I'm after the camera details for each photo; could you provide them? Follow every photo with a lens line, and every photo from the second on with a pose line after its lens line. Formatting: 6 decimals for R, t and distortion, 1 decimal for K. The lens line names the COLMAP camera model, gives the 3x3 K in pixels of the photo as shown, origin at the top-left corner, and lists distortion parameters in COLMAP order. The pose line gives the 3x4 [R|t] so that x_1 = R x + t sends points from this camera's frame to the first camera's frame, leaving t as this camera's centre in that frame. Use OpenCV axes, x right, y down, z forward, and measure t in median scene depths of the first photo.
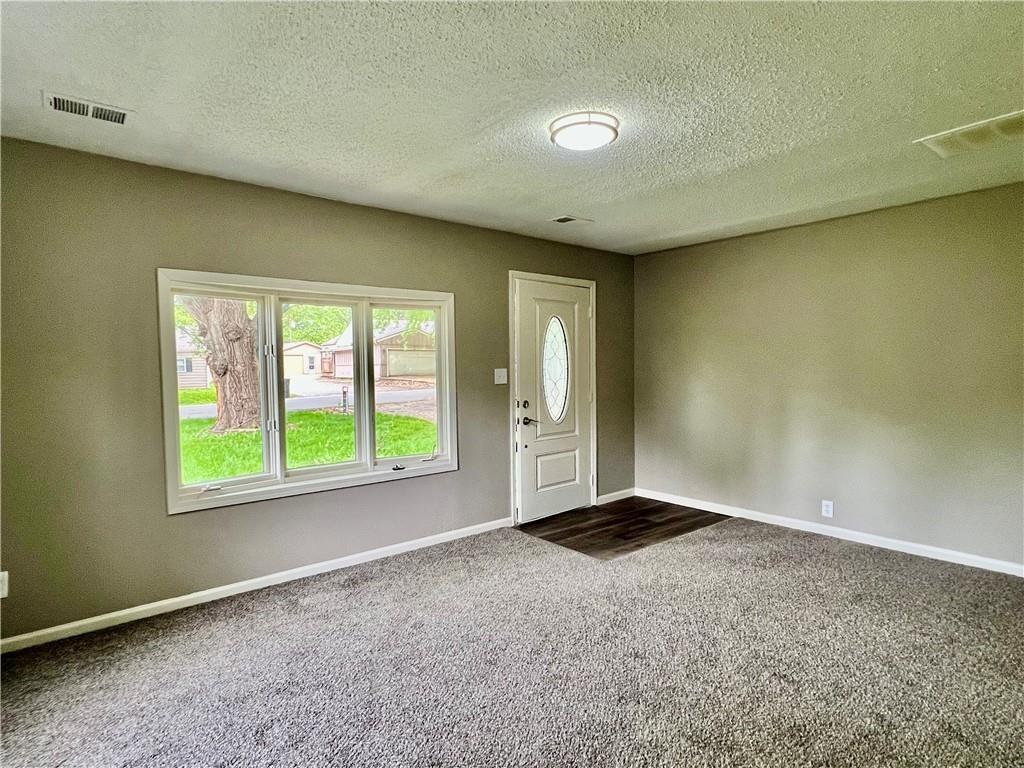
lens RADIAL K [[549.8, 0, 512.0], [0, 549.8, 384.0], [0, 0, 1]] dist [-0.001469, 0.000235]
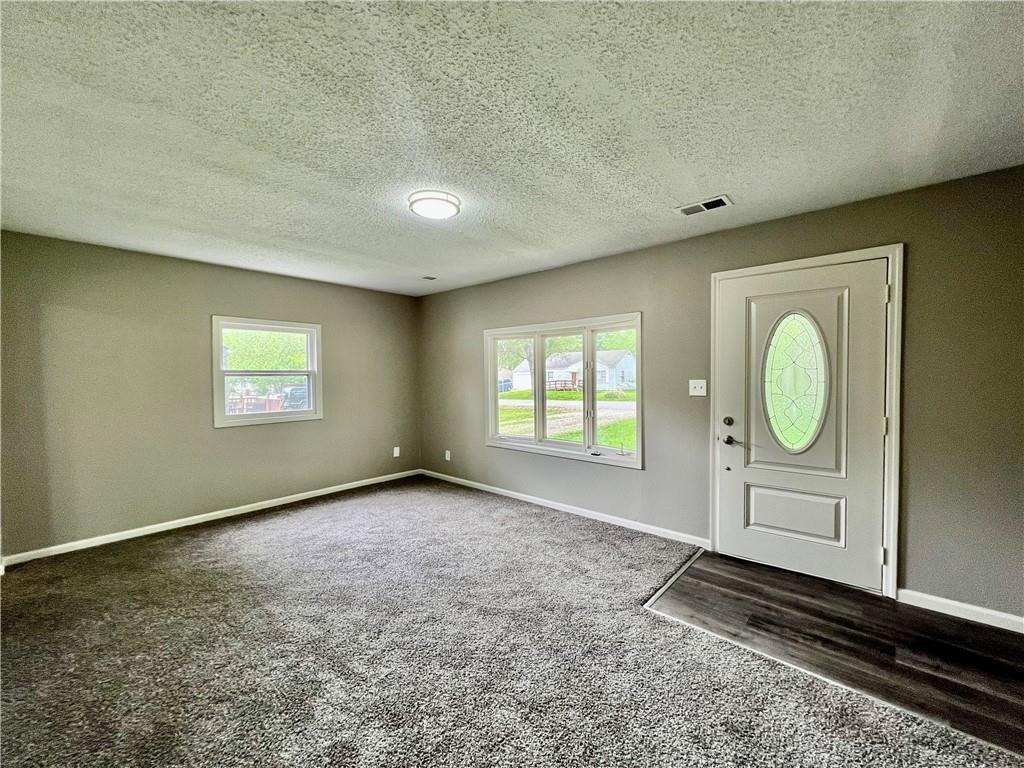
lens RADIAL K [[410.1, 0, 512.0], [0, 410.1, 384.0], [0, 0, 1]] dist [0.002582, 0.000180]
pose [[0.153733, 0.037710, -0.987393, 0.627788], [-0.025577, 0.999089, 0.034175, -0.036779], [0.987781, 0.020000, 0.154558, 0.563520]]
